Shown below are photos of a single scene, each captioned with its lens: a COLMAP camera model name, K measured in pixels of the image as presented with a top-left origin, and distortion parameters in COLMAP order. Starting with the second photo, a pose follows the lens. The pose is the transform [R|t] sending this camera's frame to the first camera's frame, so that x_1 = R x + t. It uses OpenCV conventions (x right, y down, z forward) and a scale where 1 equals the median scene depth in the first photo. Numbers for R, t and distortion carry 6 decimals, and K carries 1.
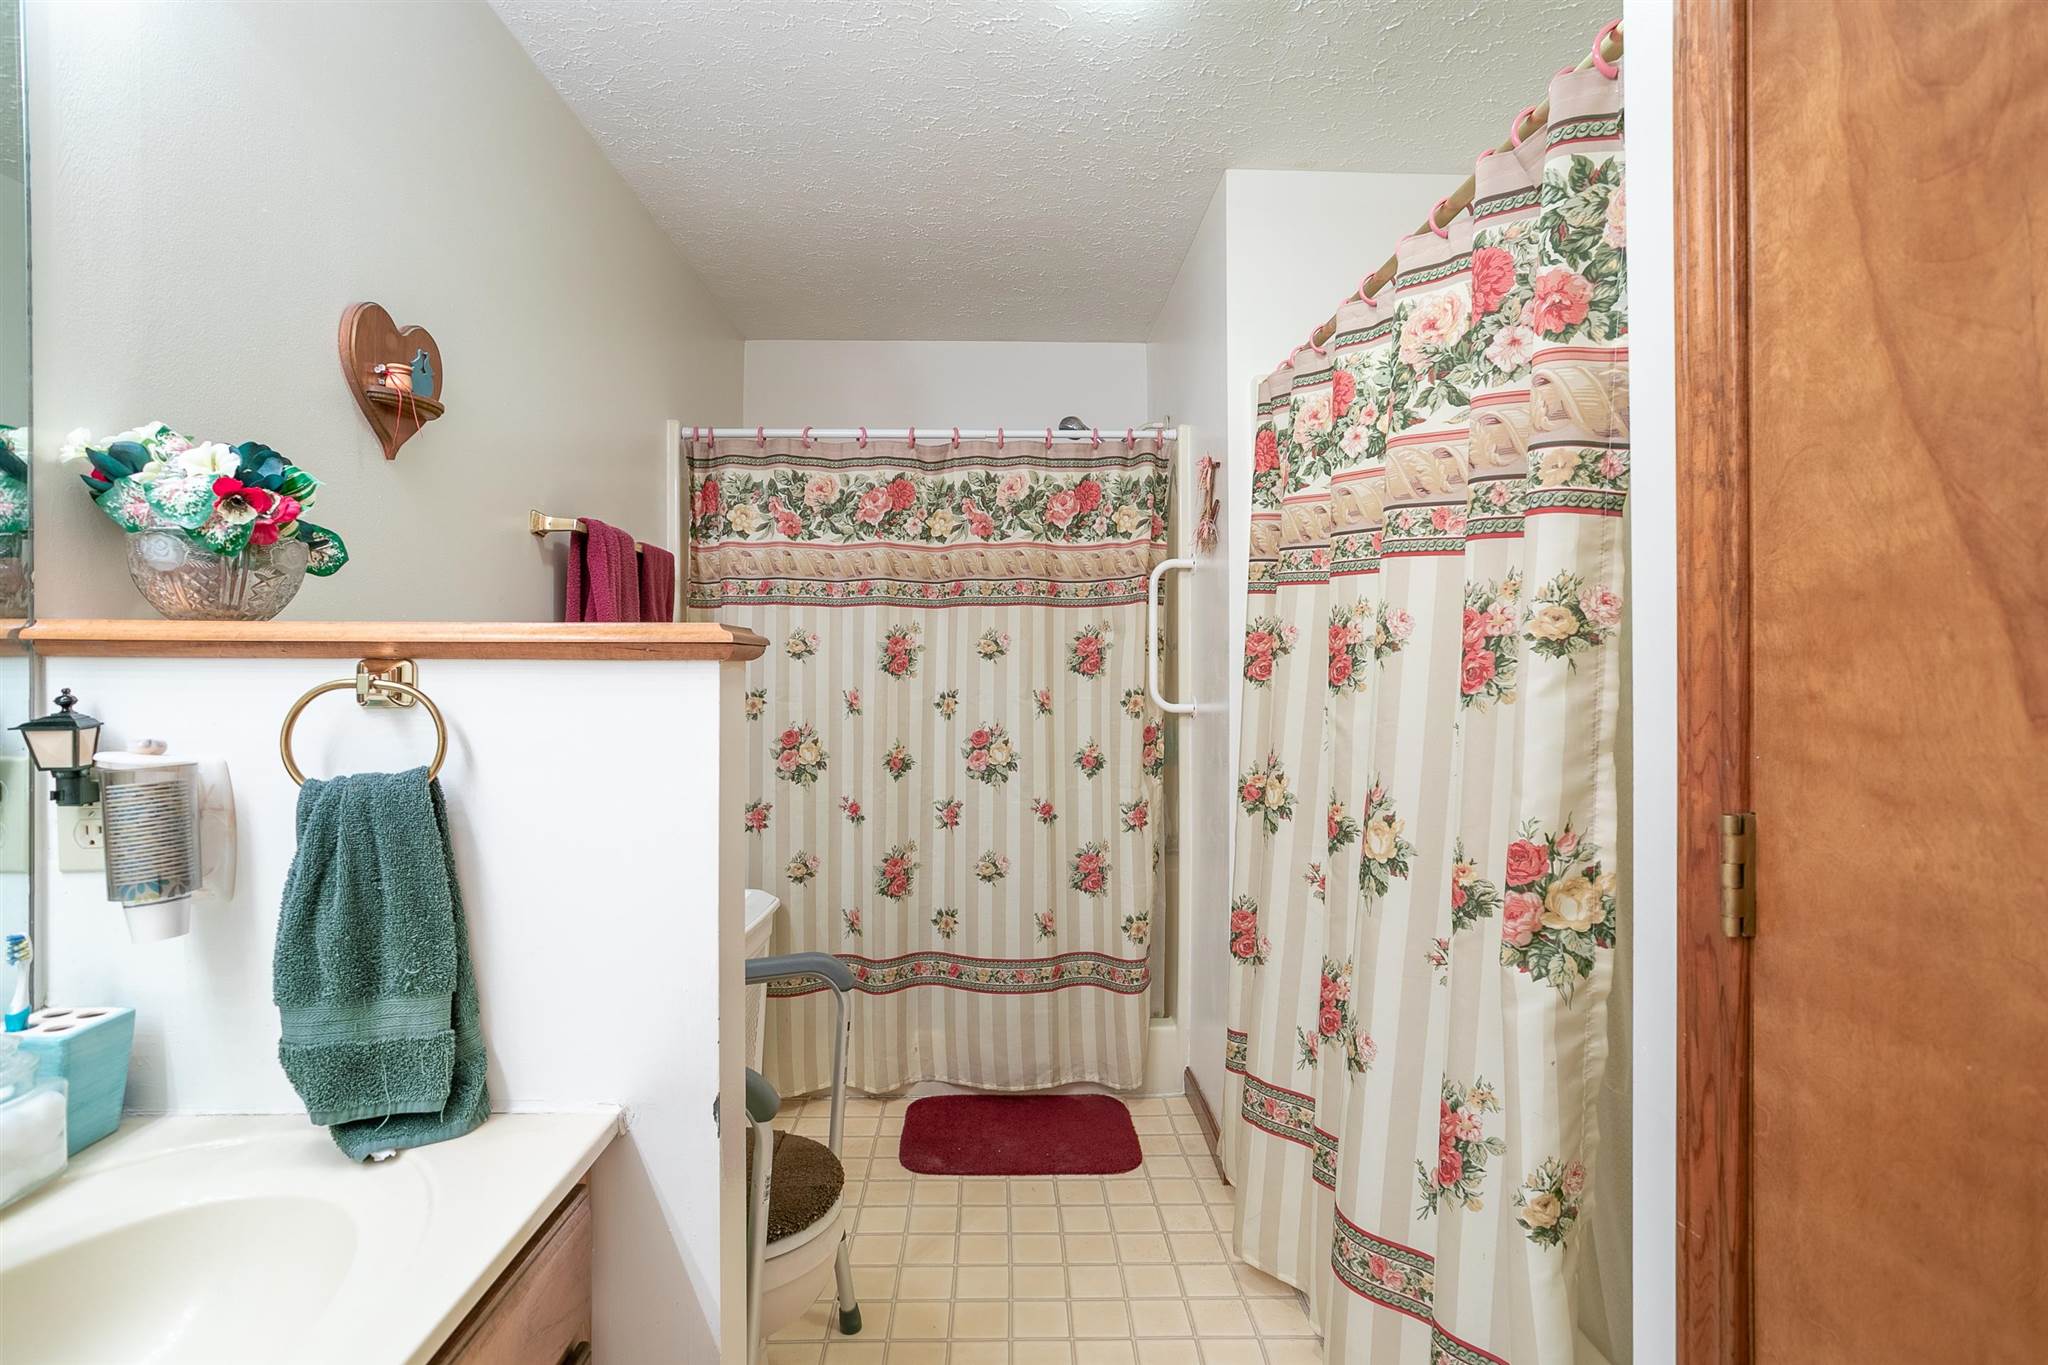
lens RADIAL K [[1014.9, 0, 1001.9], [0, 1014.9, 673.9], [0, 0, 1]] dist [-0.061637, 0.041235]
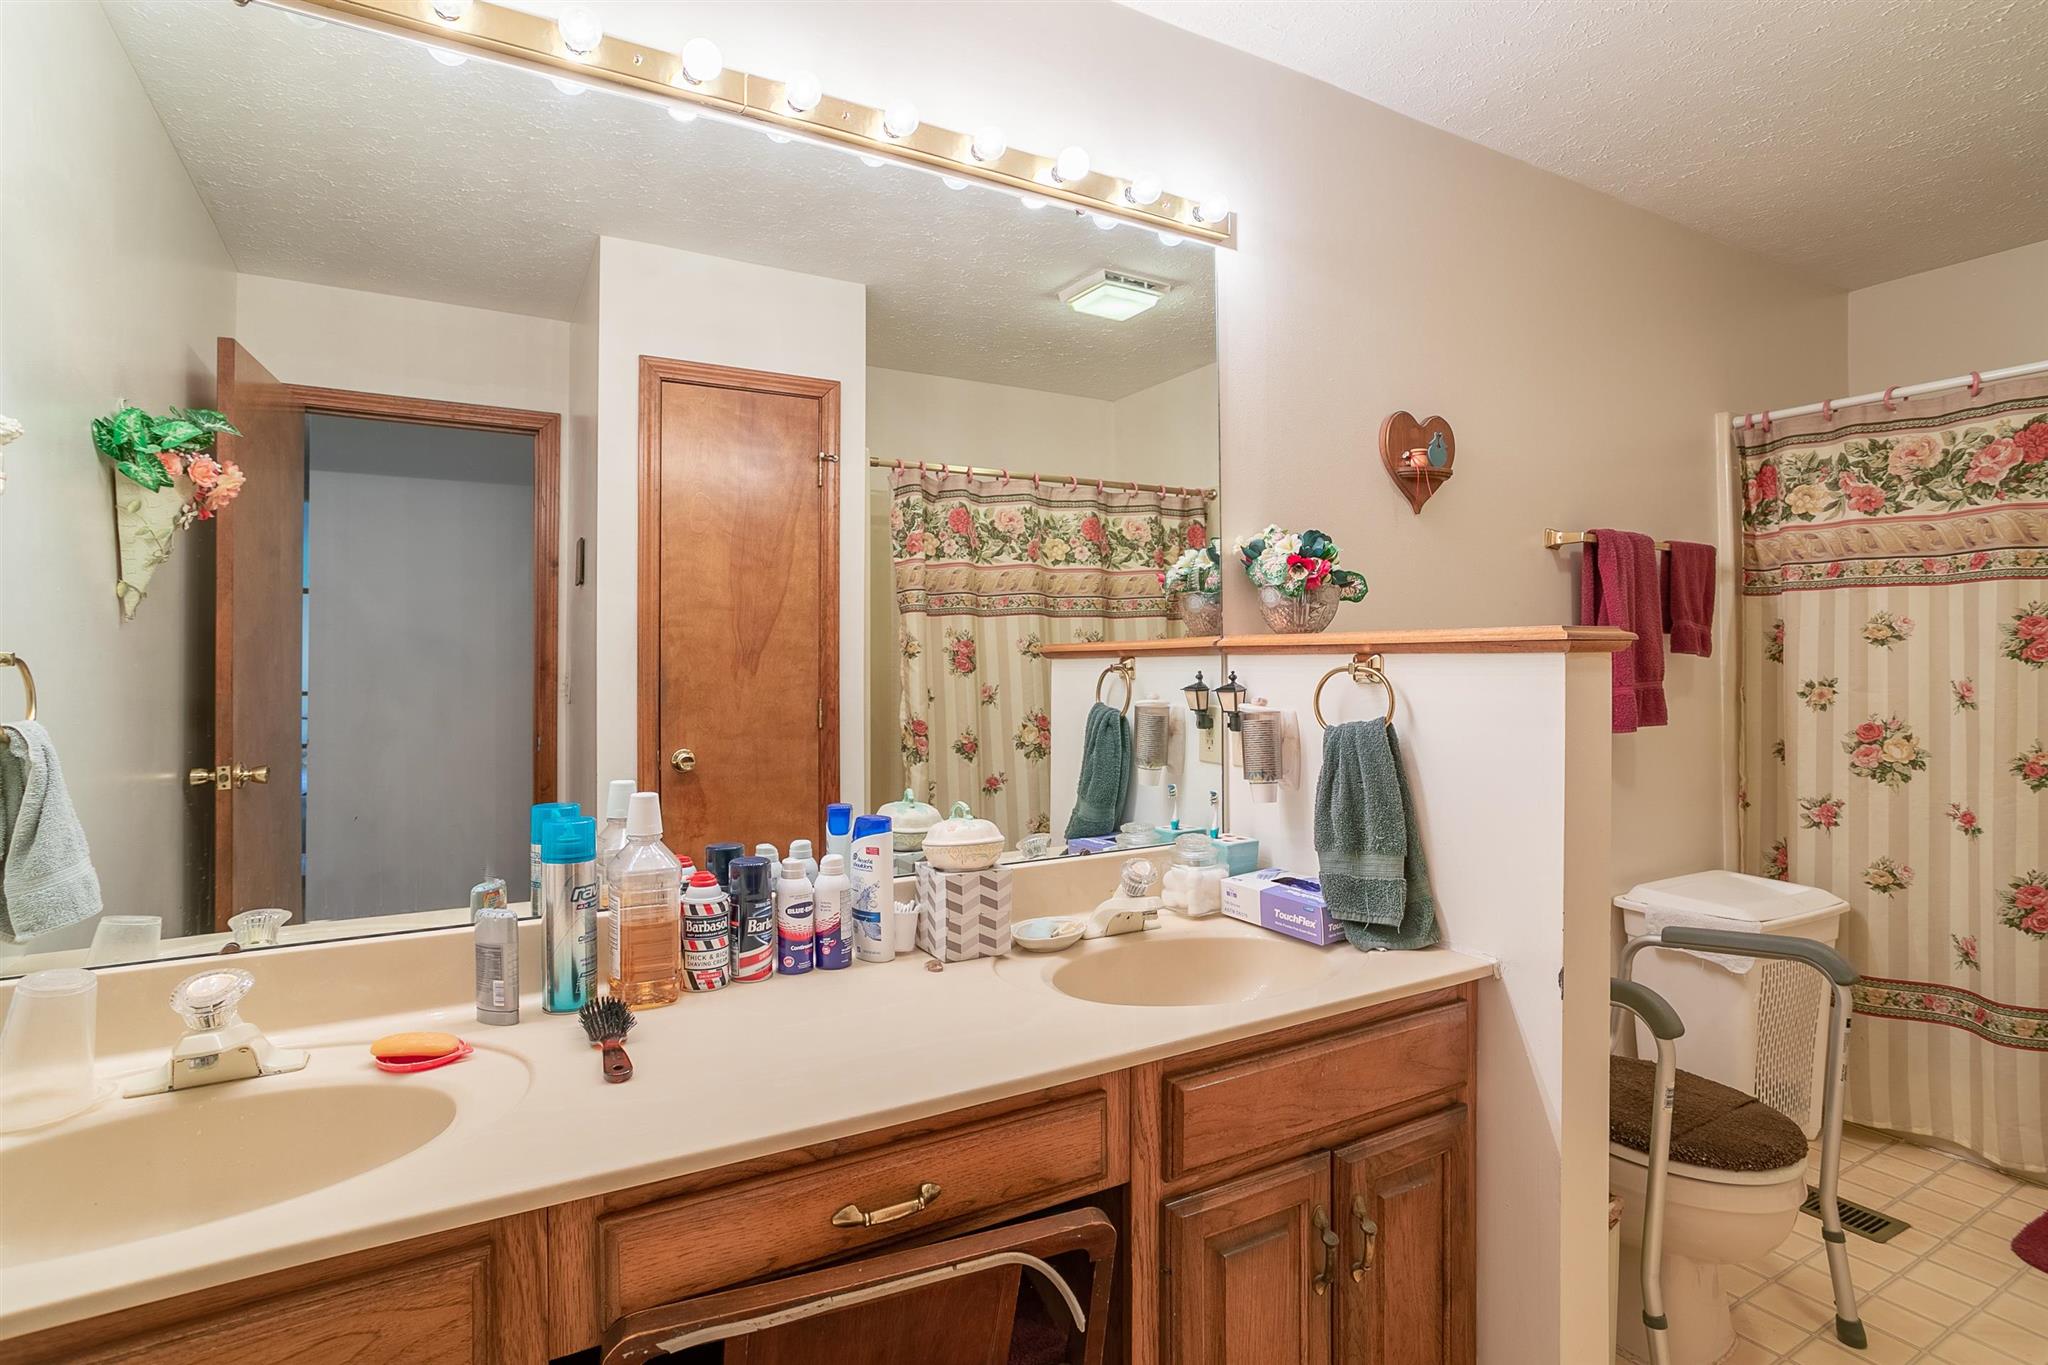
lens RADIAL K [[1007.7, 0, 996.8], [0, 1007.7, 673.3], [0, 0, 1]] dist [-0.045895, 0.027937]
pose [[0.478991, 0.005538, -0.877802, 0.202381], [0.003063, 0.999963, 0.007980, 0.000743], [0.877814, -0.006512, 0.478957, -0.126002]]
